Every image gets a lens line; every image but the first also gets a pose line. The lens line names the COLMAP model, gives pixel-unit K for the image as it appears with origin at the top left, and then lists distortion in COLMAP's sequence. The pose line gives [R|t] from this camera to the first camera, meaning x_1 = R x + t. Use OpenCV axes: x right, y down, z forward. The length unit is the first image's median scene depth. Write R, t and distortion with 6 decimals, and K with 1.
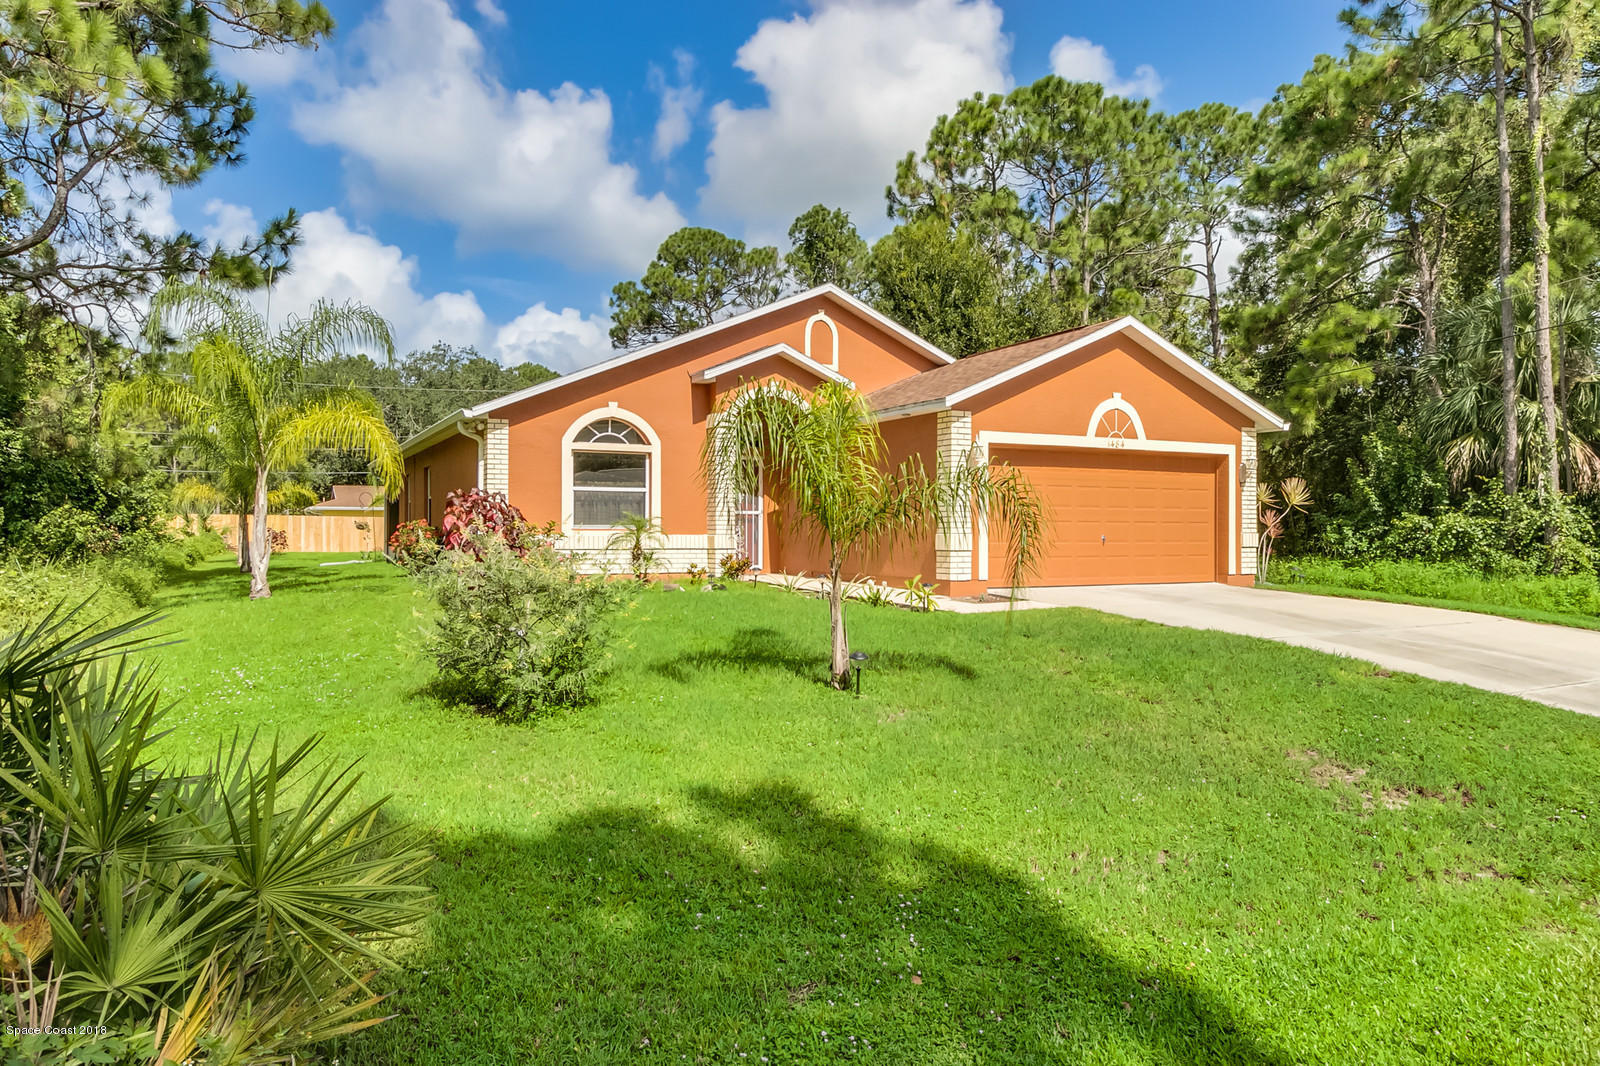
lens RADIAL K [[1119.3, 0, 799.8], [0, 1119.3, 530.1], [0, 0, 1]] dist [-0.002670, -0.003258]
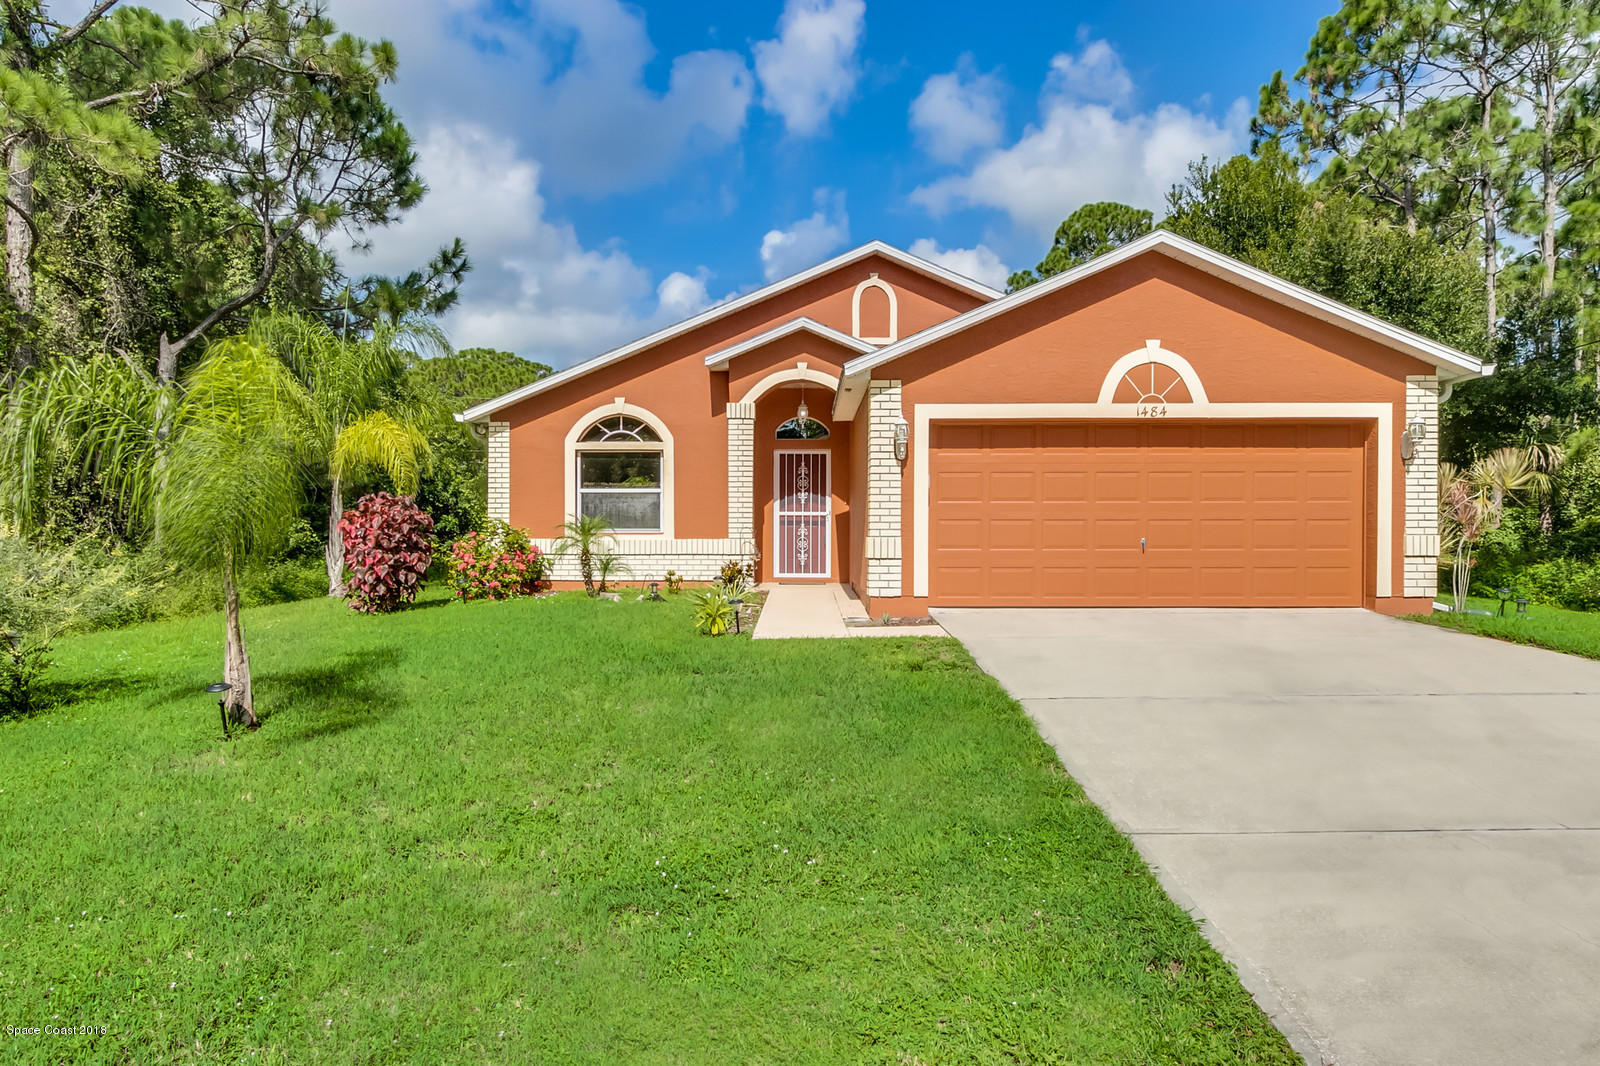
lens RADIAL K [[1119.3, 0, 790.2], [0, 1119.3, 535.4], [0, 0, 1]] dist [-0.002670, -0.003258]
pose [[0.870577, -0.002977, -0.492023, 0.418009], [0.002908, 0.999995, -0.000906, 0.002289], [0.492023, -0.000642, 0.870582, 0.253416]]
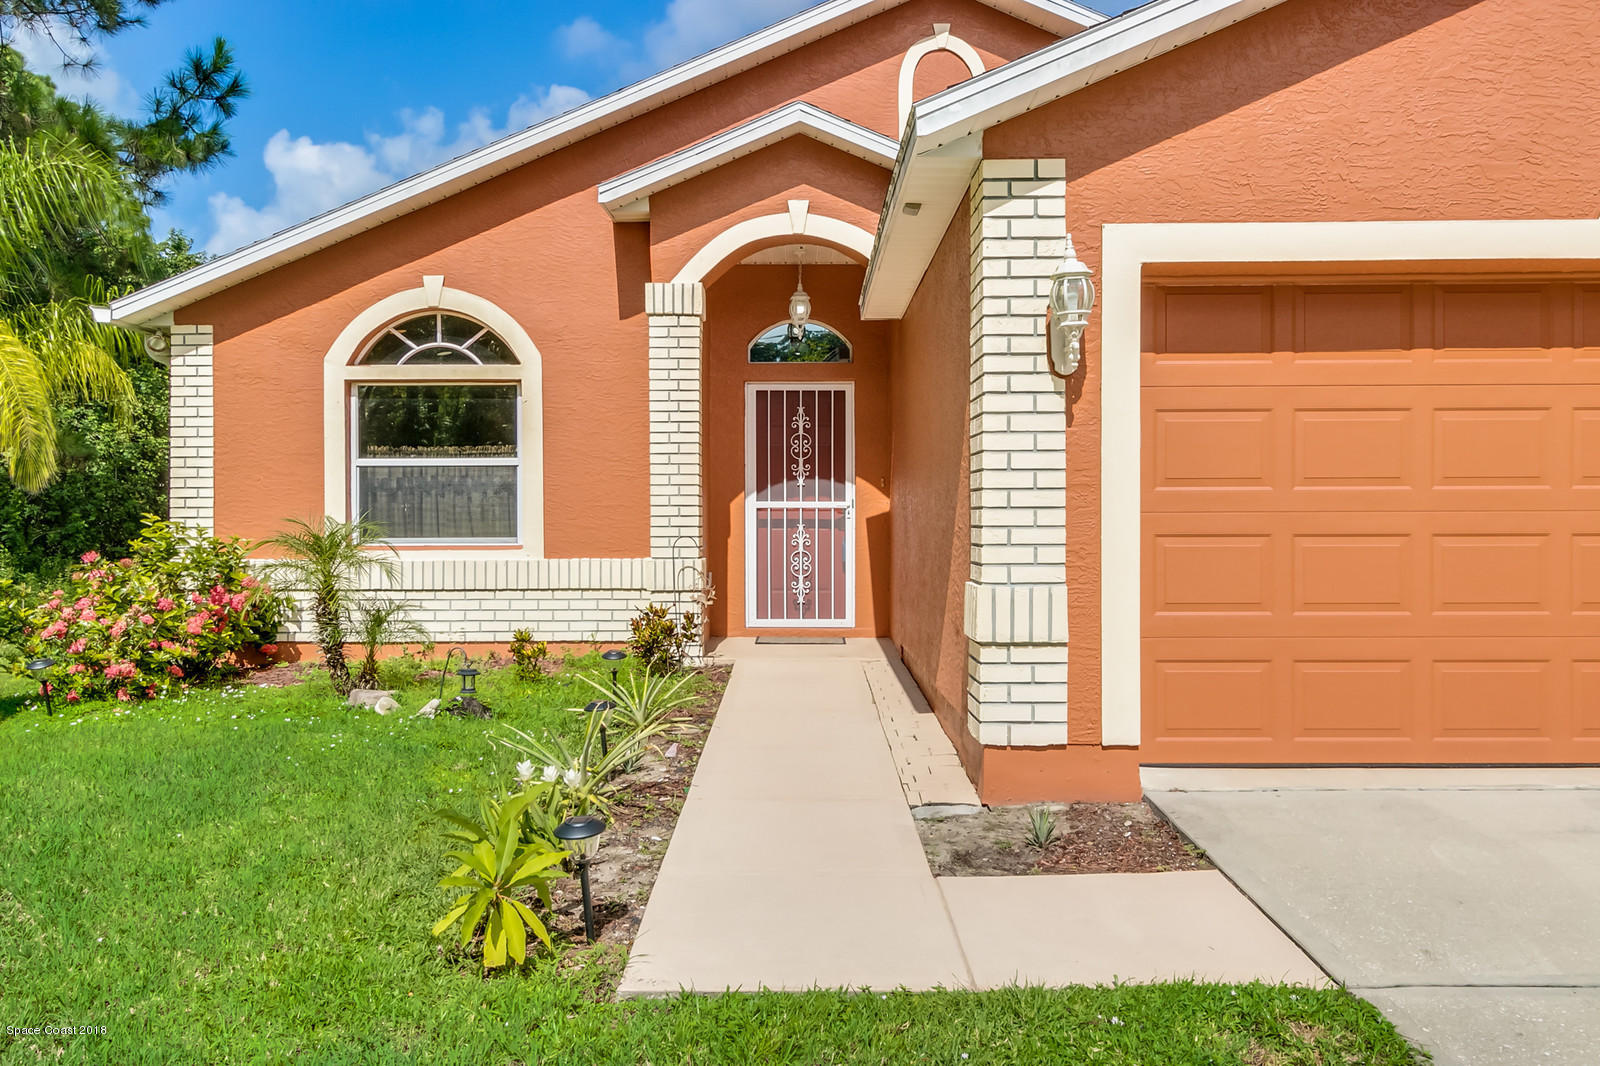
lens RADIAL K [[1263.8, 0, 805.0], [0, 1263.8, 528.9], [0, 0, 1]] dist [-0.004274, 0.005694]
pose [[0.877347, -0.000095, -0.479857, 0.222941], [0.006886, 0.999900, 0.012392, -0.013937], [0.479808, -0.014177, 0.877259, 0.608414]]
